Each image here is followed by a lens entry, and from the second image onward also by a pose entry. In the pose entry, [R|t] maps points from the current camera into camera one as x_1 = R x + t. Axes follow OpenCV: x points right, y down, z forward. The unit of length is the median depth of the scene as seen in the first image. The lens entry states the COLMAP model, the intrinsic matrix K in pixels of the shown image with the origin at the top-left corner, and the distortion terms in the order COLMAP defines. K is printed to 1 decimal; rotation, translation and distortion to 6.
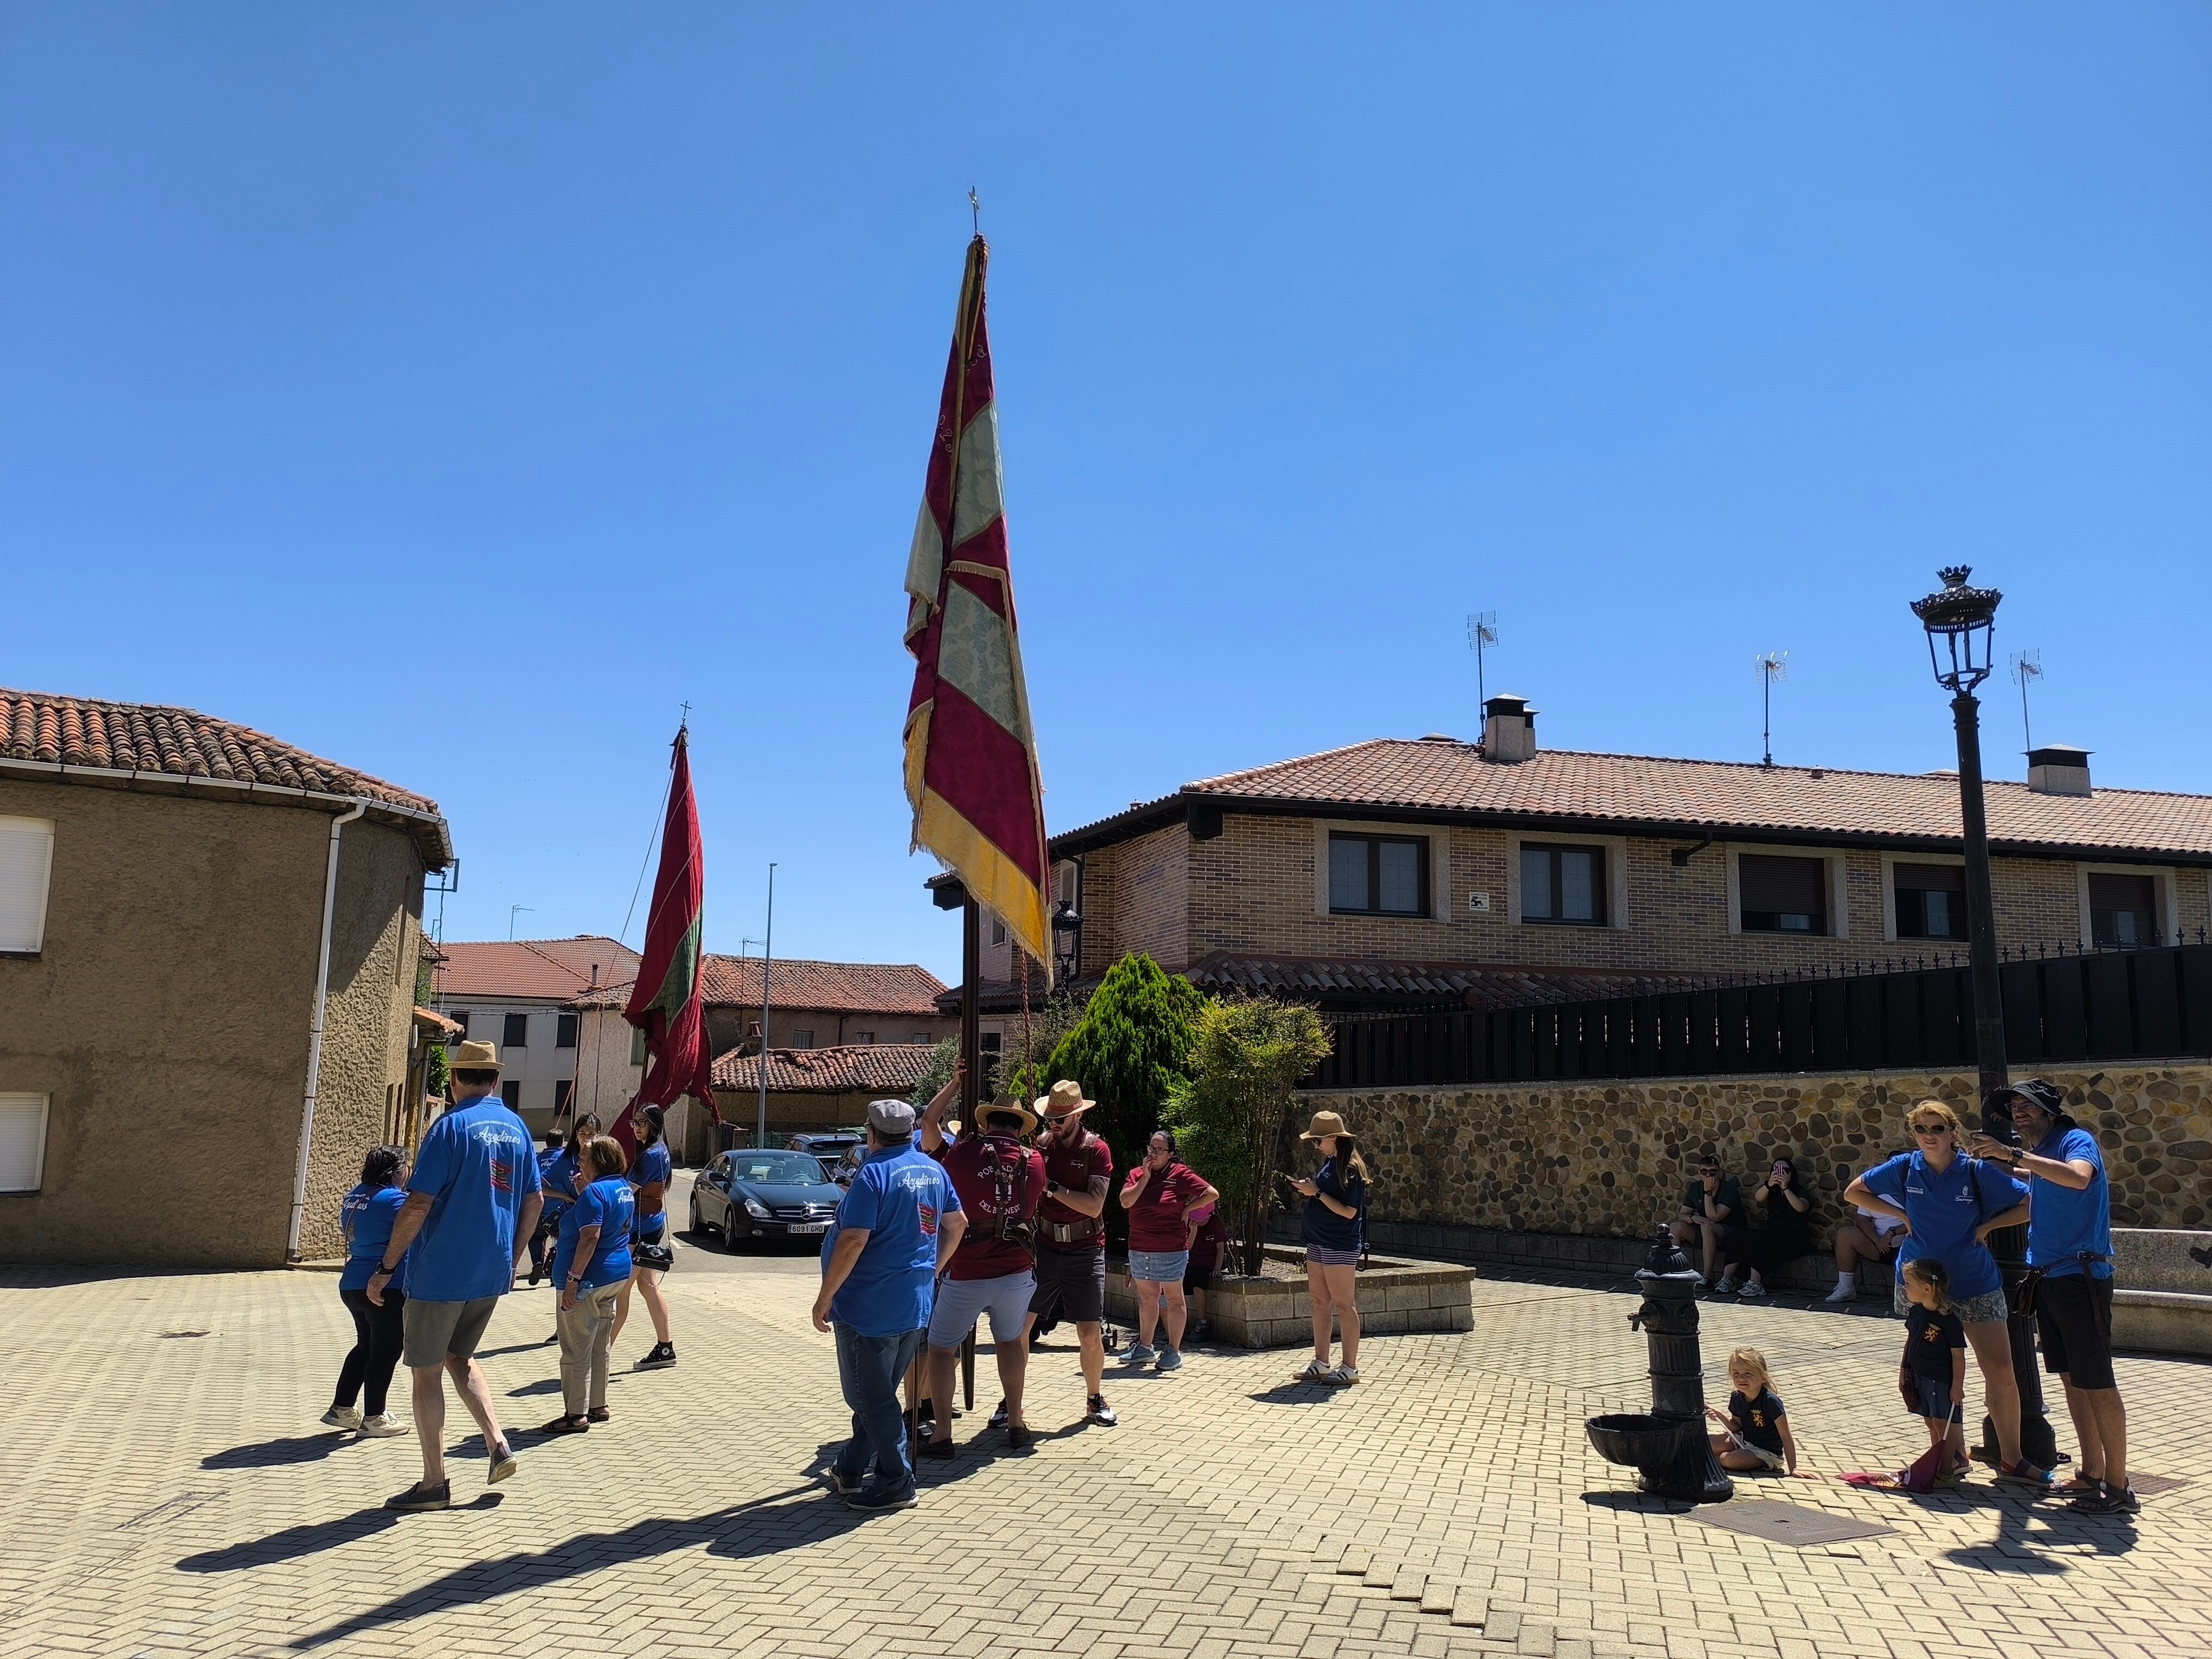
lens RADIAL K [[1489.5, 0, 1078.1], [0, 1489.5, 832.2], [0, 0, 1]] dist [0.039314, -0.047713]
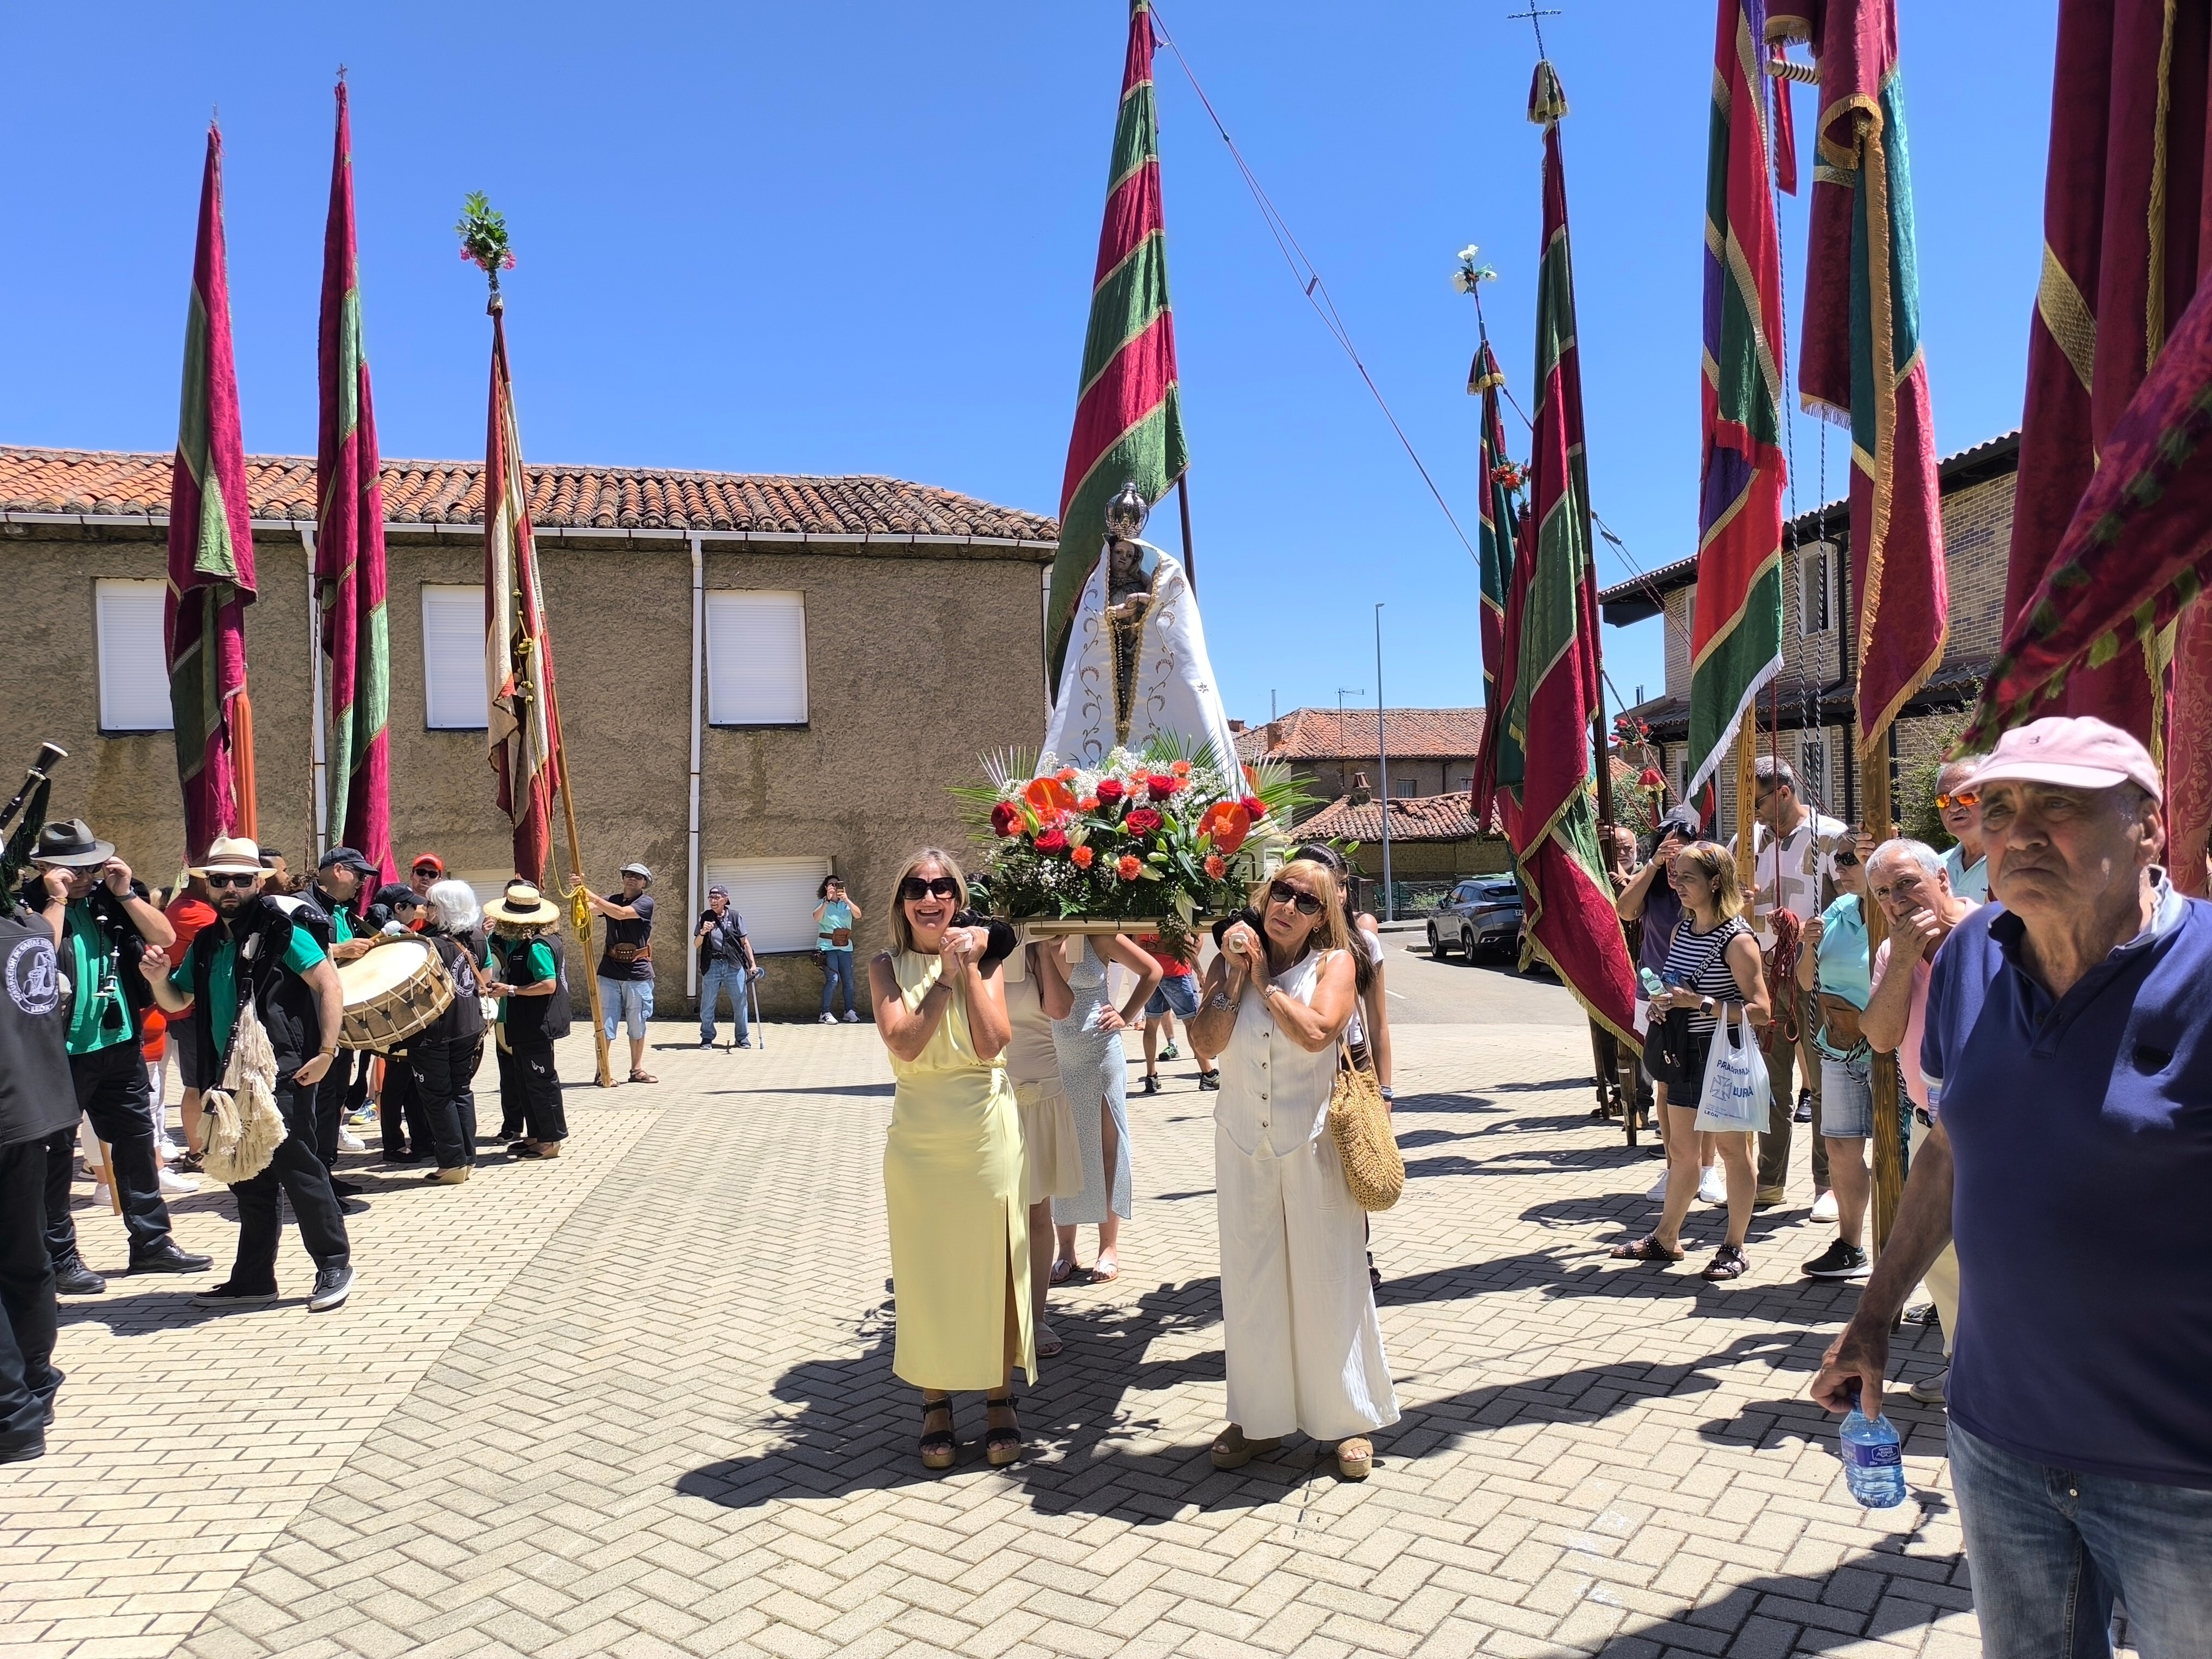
lens RADIAL K [[1490.2, 0, 1102.6], [0, 1490.2, 824.7], [0, 0, 1]] dist [0.051542, -0.062770]
pose [[0.942484, -0.042497, -0.331540, -0.161636], [0.093660, 0.985726, 0.139903, 0.024567], [0.320862, -0.162908, 0.933010, 0.097511]]
